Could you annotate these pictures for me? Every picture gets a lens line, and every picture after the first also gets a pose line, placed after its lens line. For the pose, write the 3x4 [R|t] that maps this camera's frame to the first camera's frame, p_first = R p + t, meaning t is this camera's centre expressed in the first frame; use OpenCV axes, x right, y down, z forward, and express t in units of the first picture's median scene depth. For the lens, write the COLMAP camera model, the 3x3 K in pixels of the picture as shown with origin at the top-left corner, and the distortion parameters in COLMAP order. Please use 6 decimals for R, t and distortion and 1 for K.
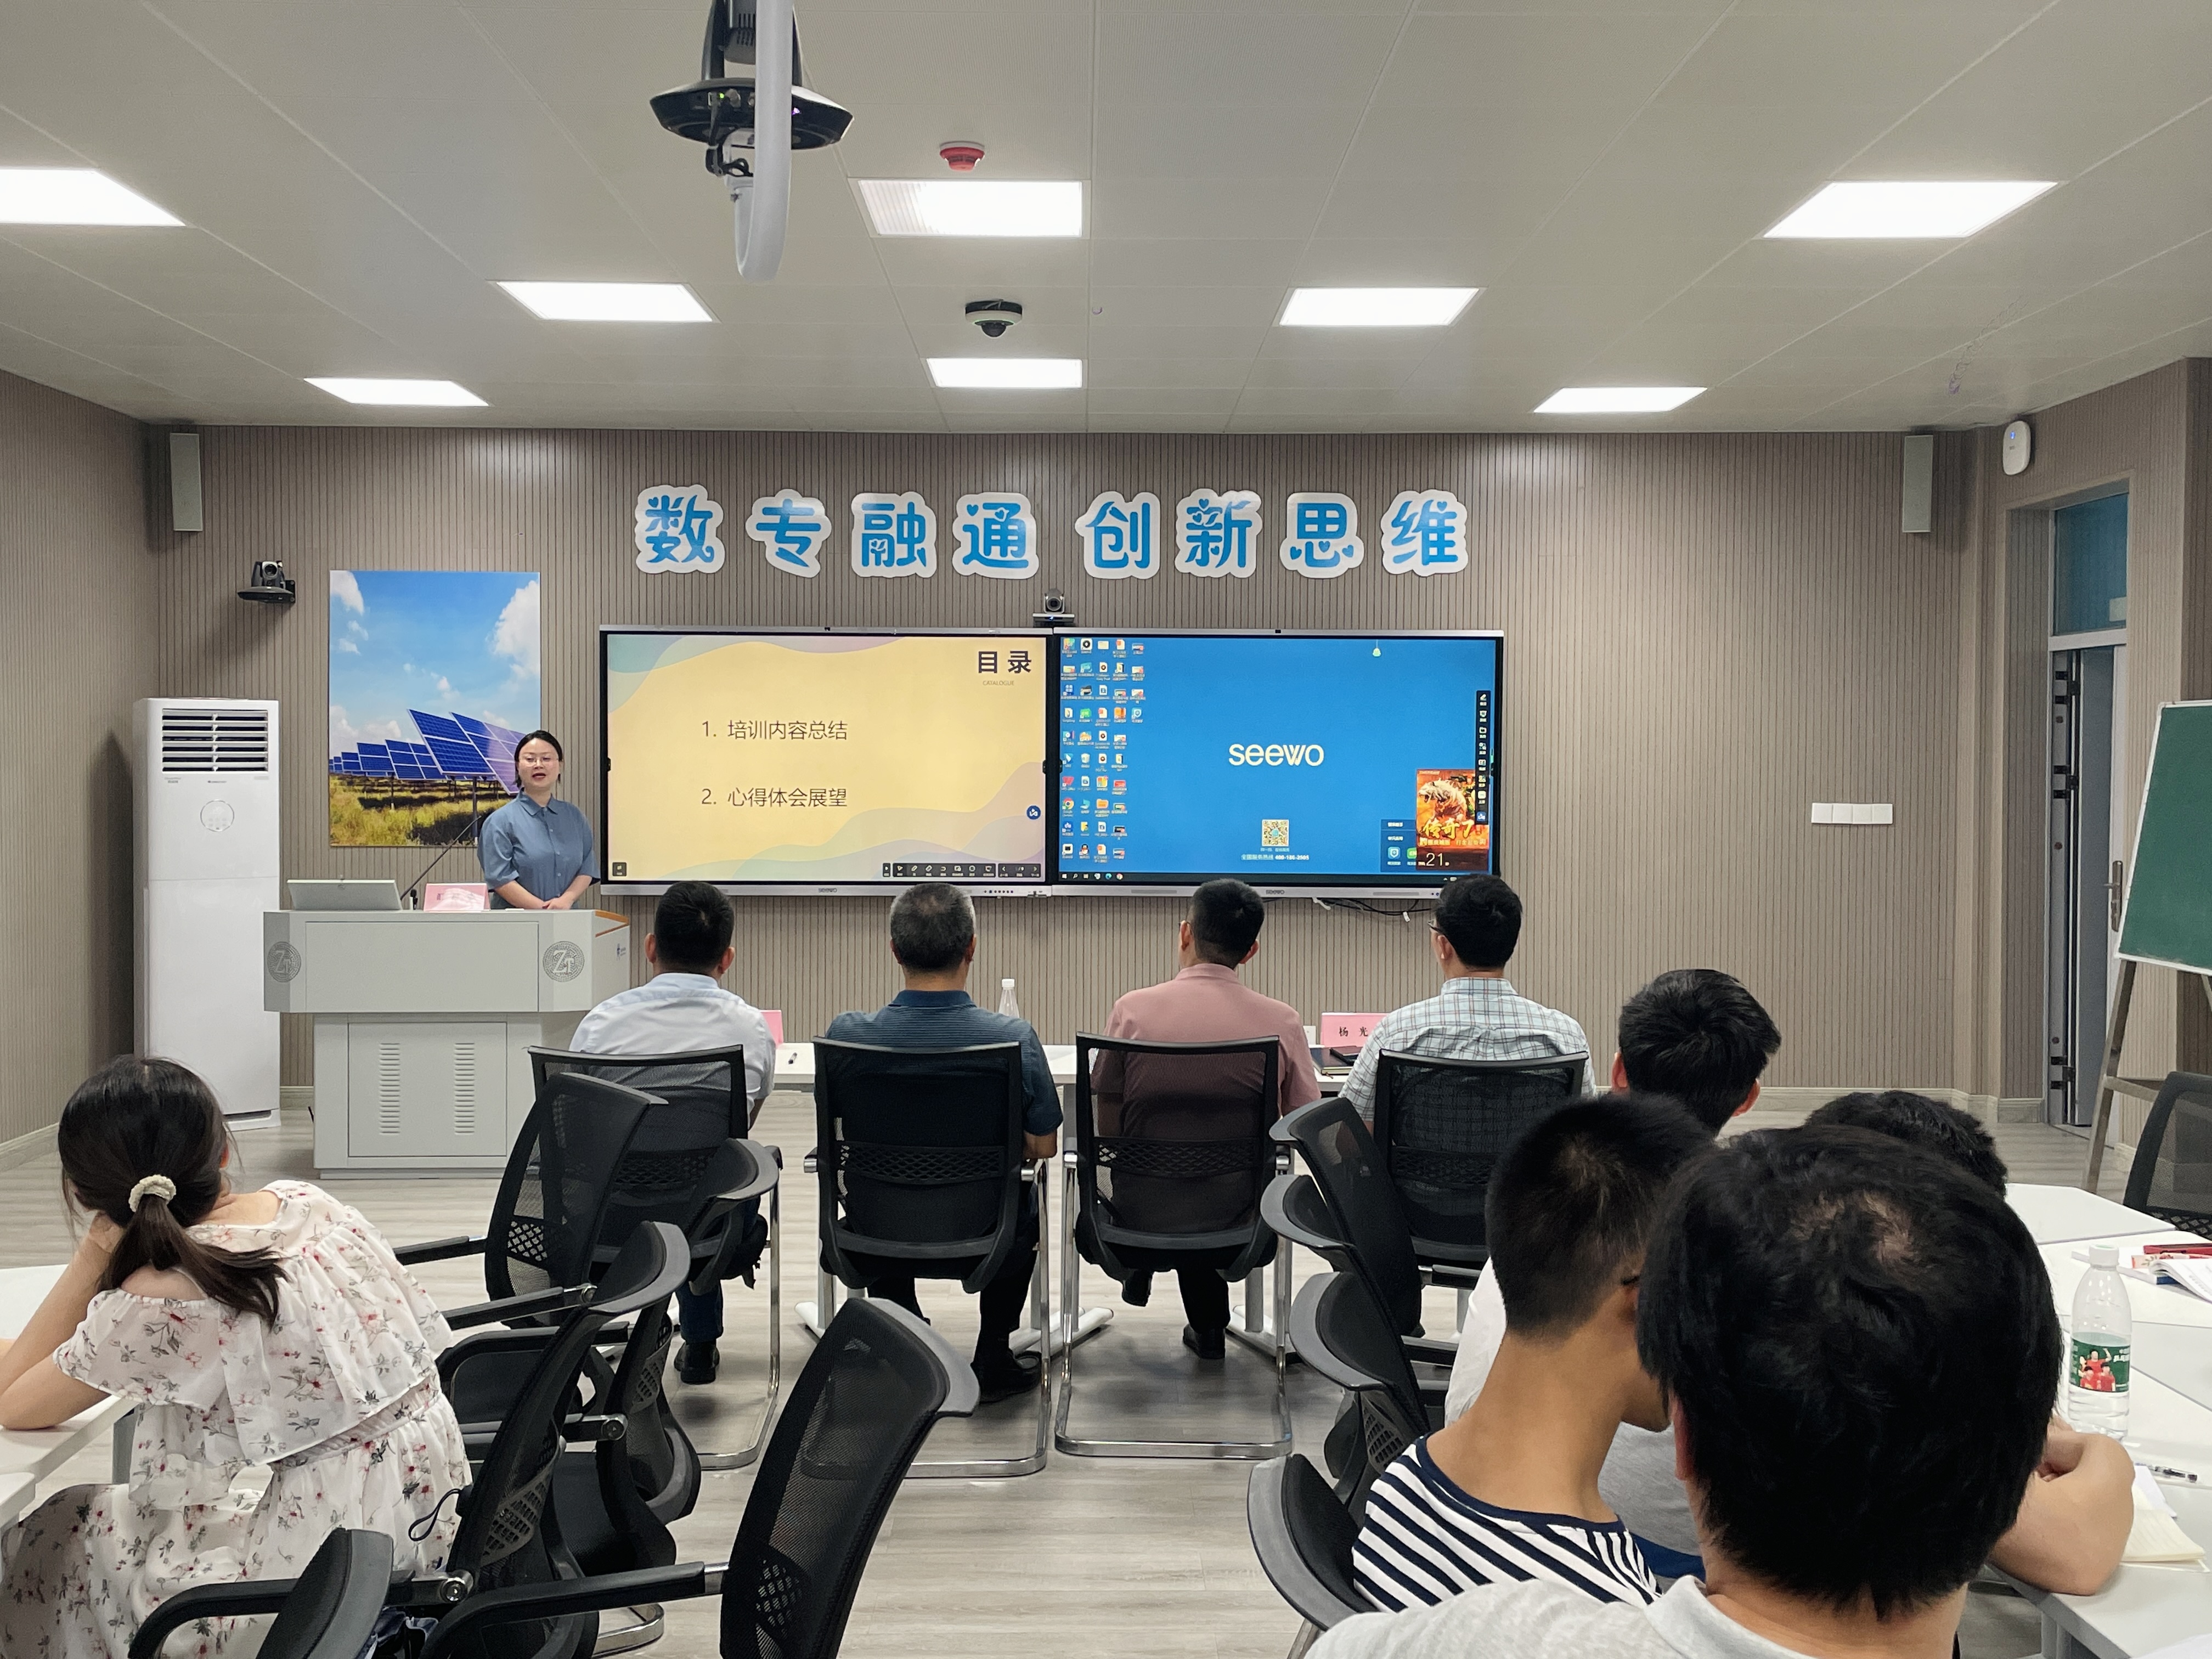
lens RADIAL K [[2211.2, 0, 1106.0], [0, 2211.2, 829.5], [0, 0, 1]] dist [0.125671, -0.290548]
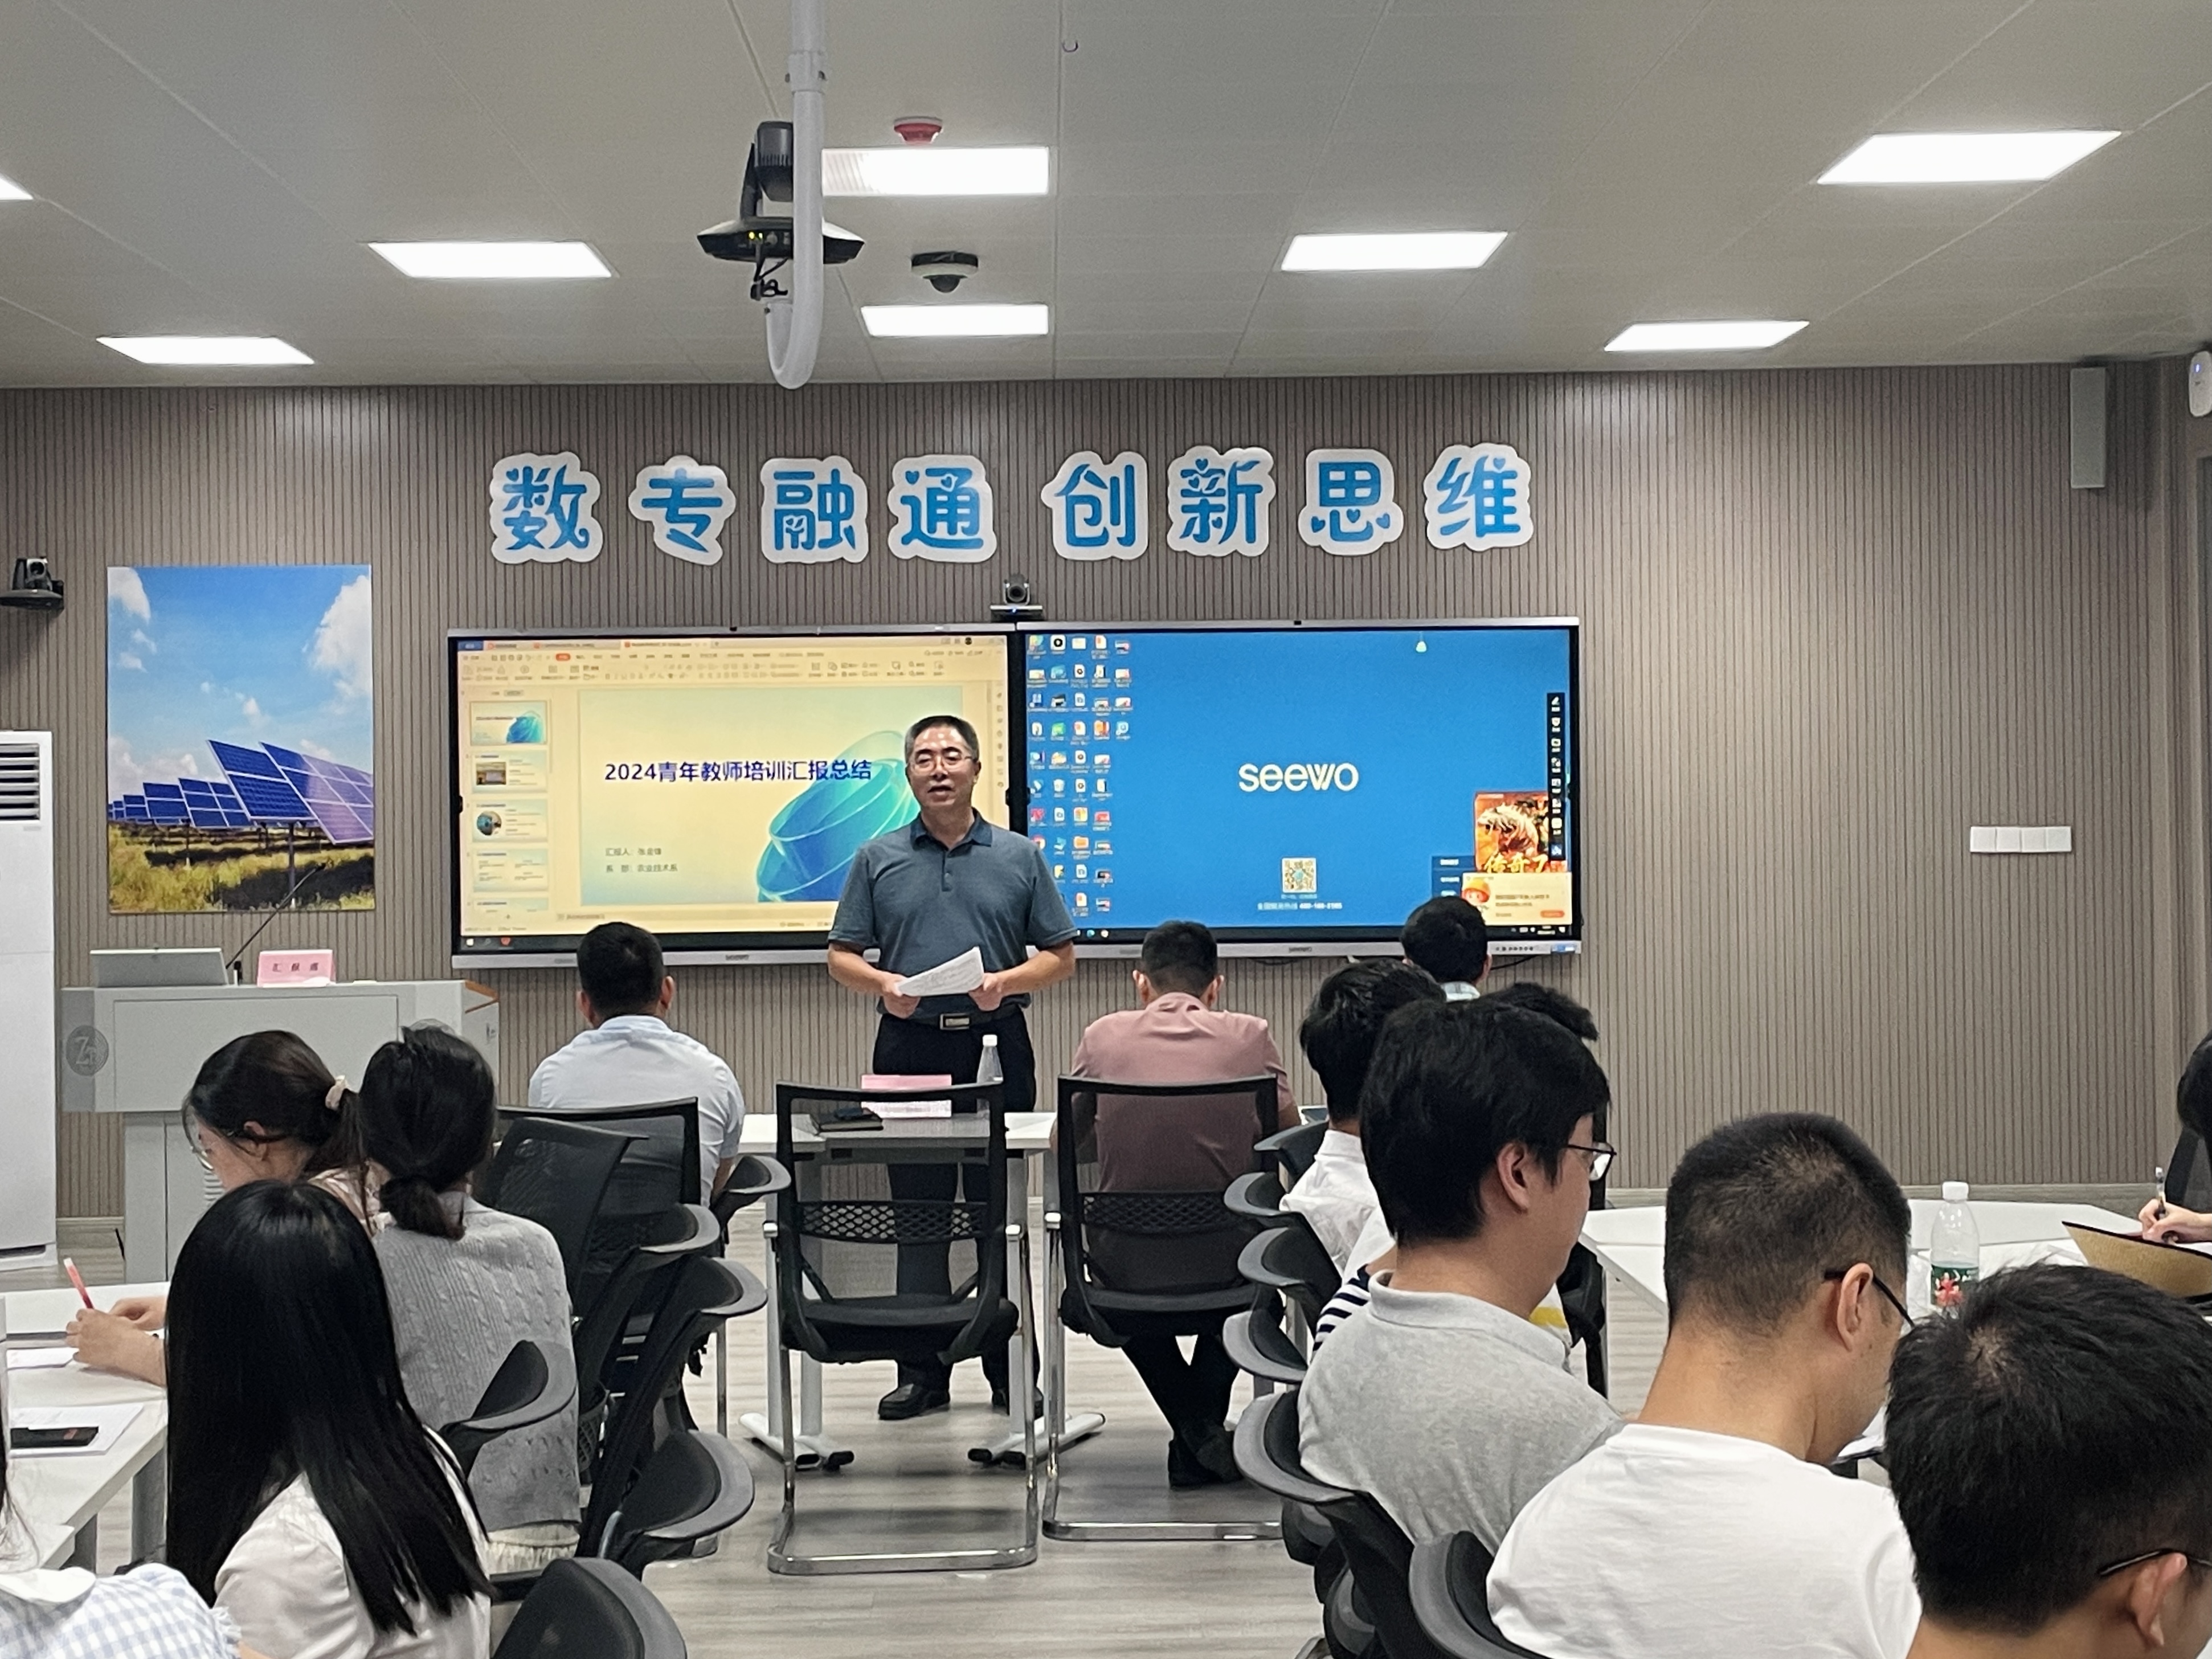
lens RADIAL K [[3376.1, 0, 1108.7], [0, 3376.1, 775.5], [0, 0, 1]] dist [0.136703, -0.378080]
pose [[0.999826, -0.016987, 0.007748, -0.000773], [0.017259, 0.999183, -0.036538, 0.008880], [-0.007121, 0.036665, 0.999302, -0.214057]]
